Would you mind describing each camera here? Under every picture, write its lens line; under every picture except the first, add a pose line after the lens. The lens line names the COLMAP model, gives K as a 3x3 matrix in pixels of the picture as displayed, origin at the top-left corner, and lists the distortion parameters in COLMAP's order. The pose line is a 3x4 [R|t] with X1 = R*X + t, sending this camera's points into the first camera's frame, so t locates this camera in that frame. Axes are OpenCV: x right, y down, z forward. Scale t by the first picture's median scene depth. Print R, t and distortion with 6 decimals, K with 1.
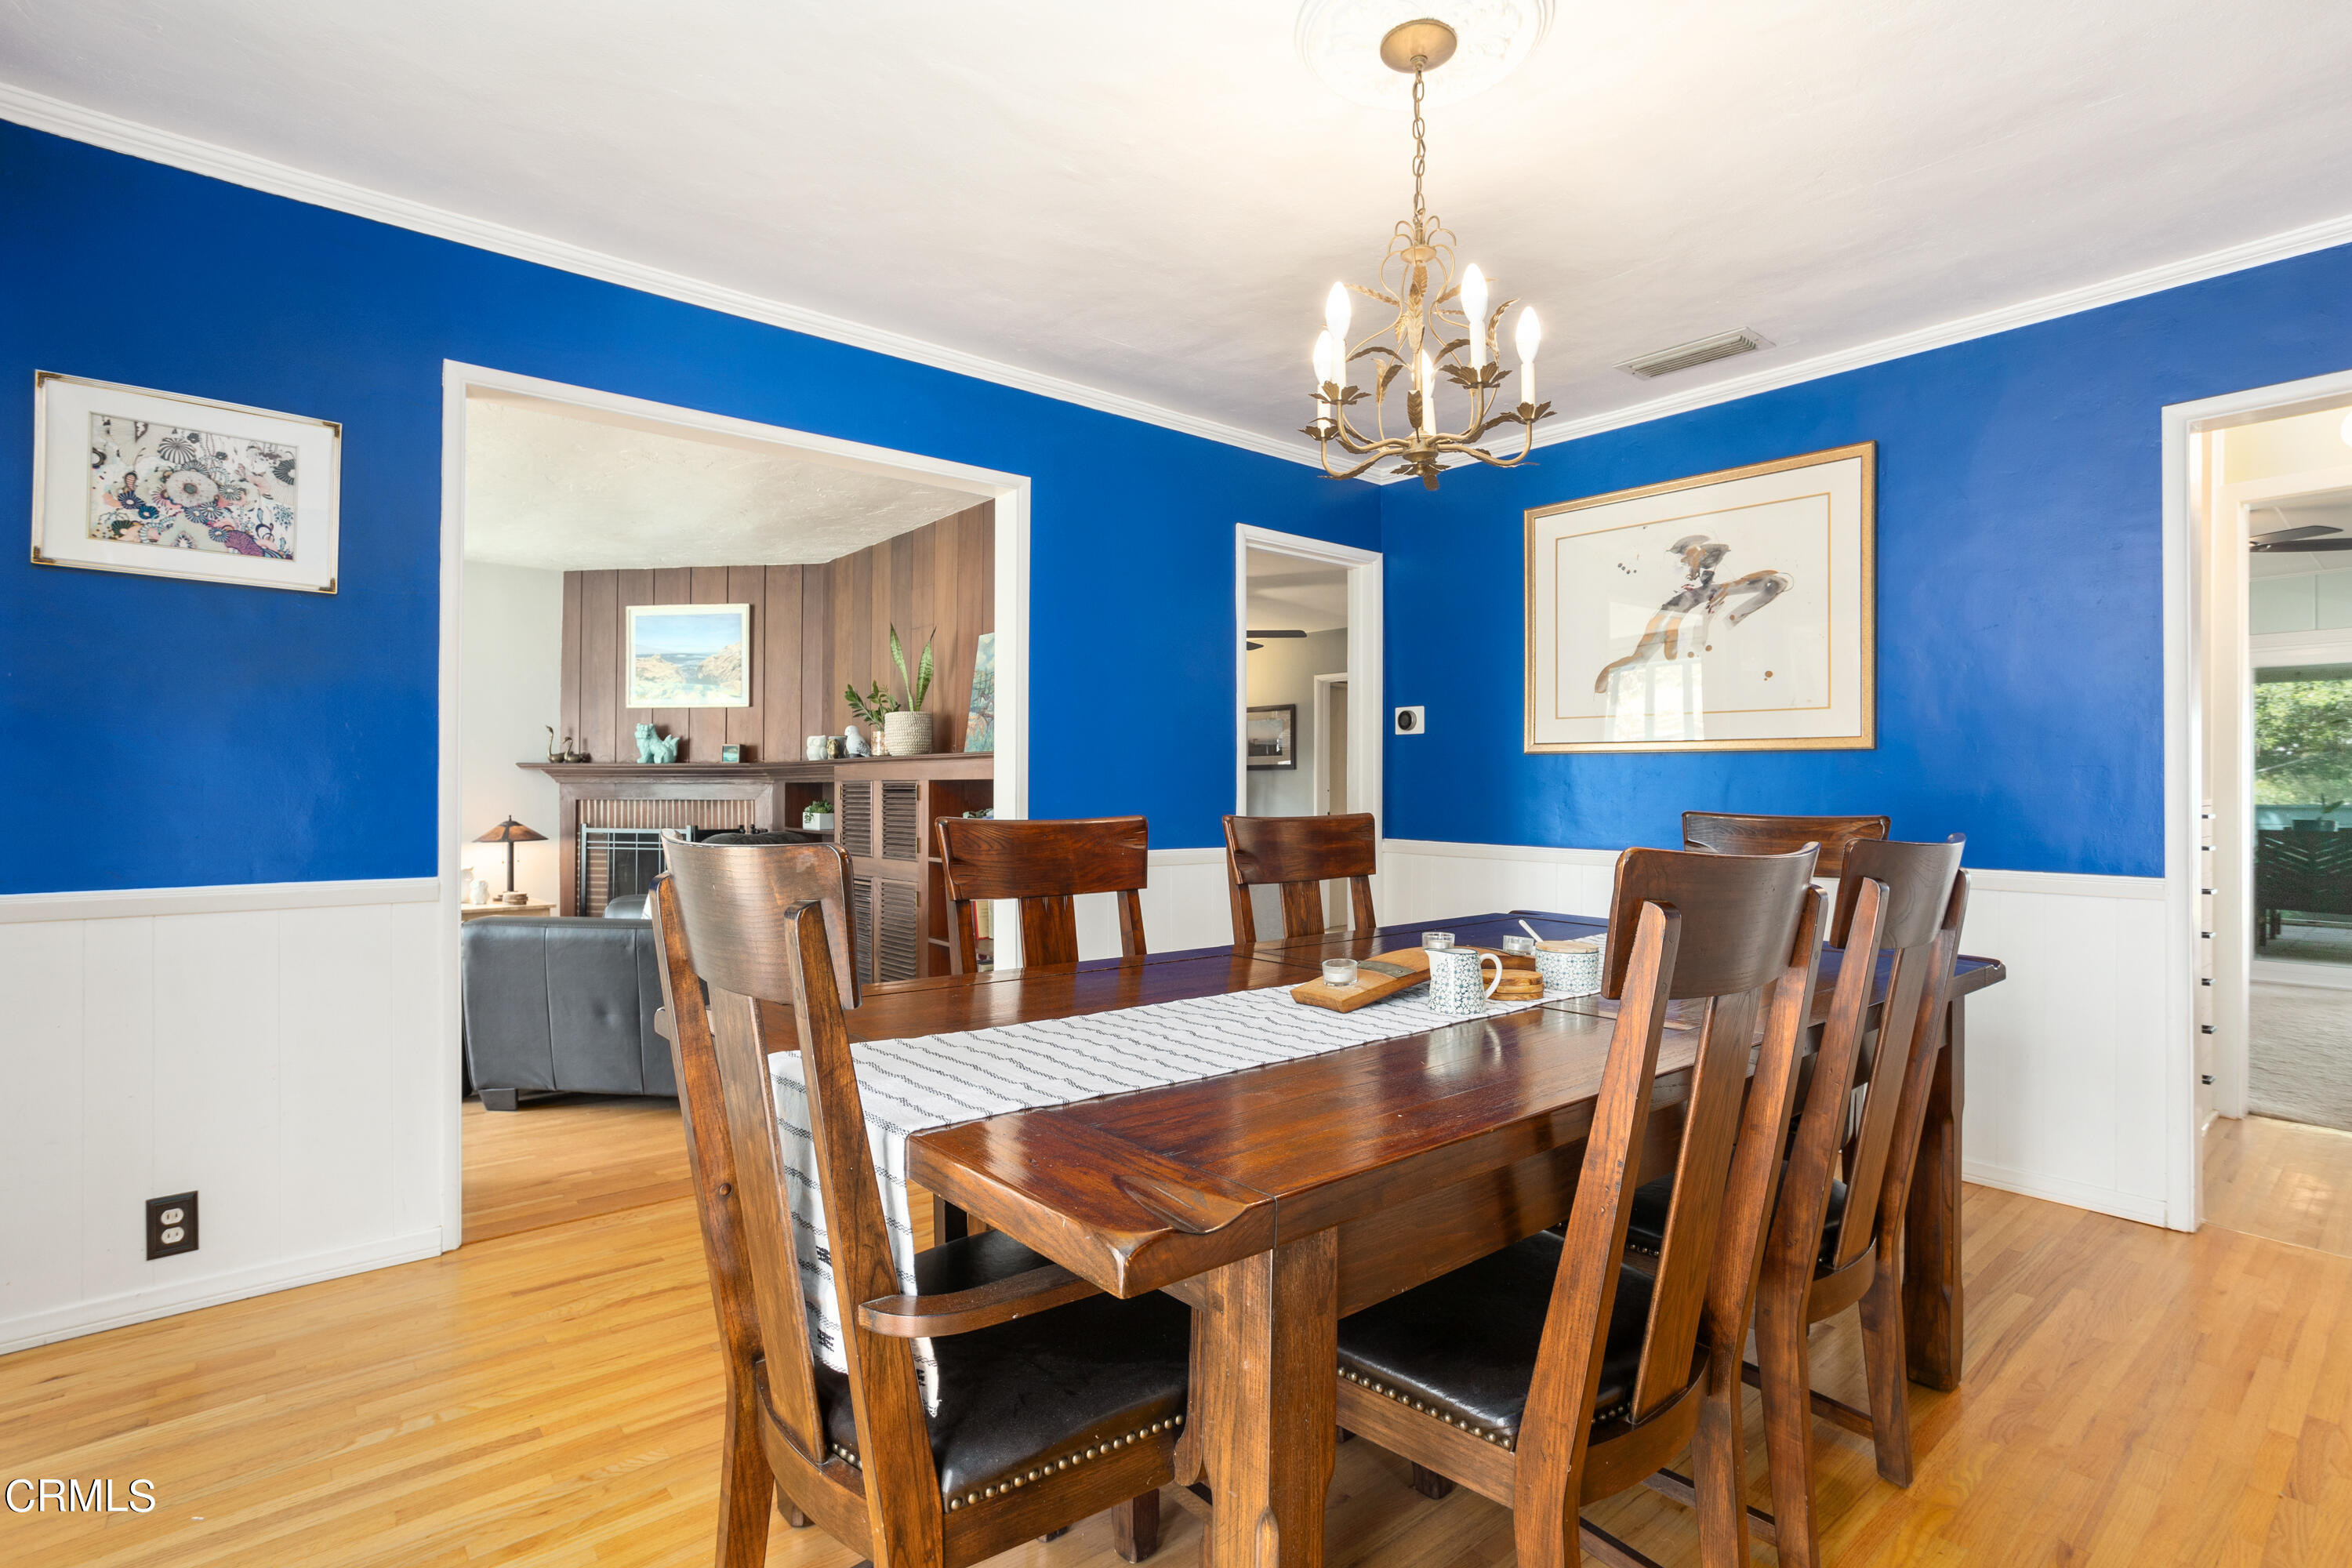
lens RADIAL K [[1147.6, 0, 1167.6], [0, 1147.6, 782.7], [0, 0, 1]] dist [-0.028096, 0.012528]
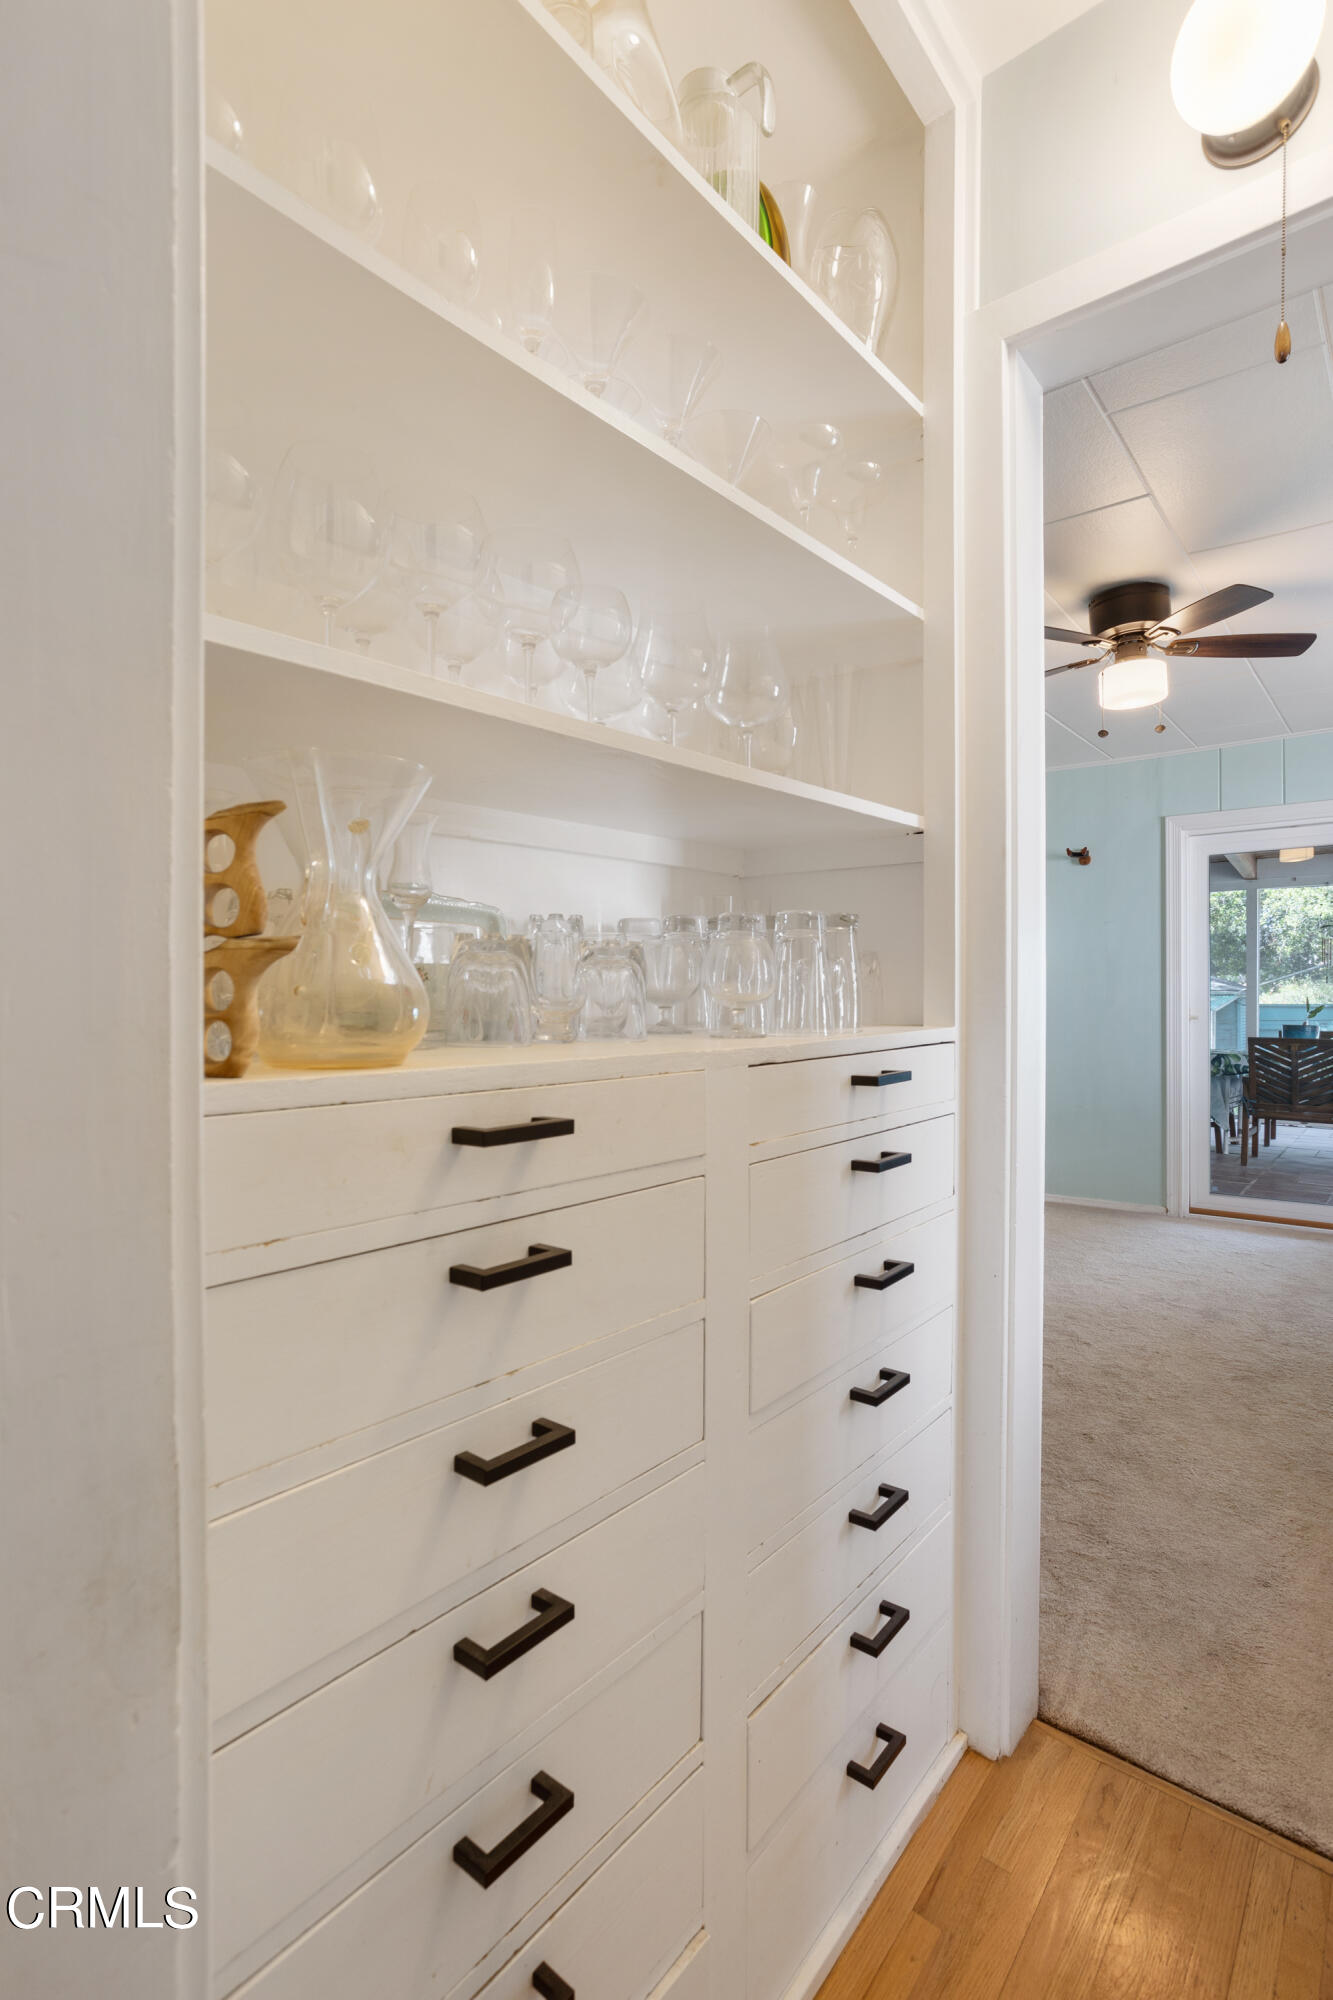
lens RADIAL K [[975.9, 0, 667.3], [0, 975.9, 993.8], [0, 0, 1]] dist [-0.028096, 0.012528]
pose [[0.982730, -0.005475, 0.184964, 0.747870], [0.004489, 0.999973, 0.005752, -0.001721], [-0.184990, -0.004822, 0.982728, 0.654396]]
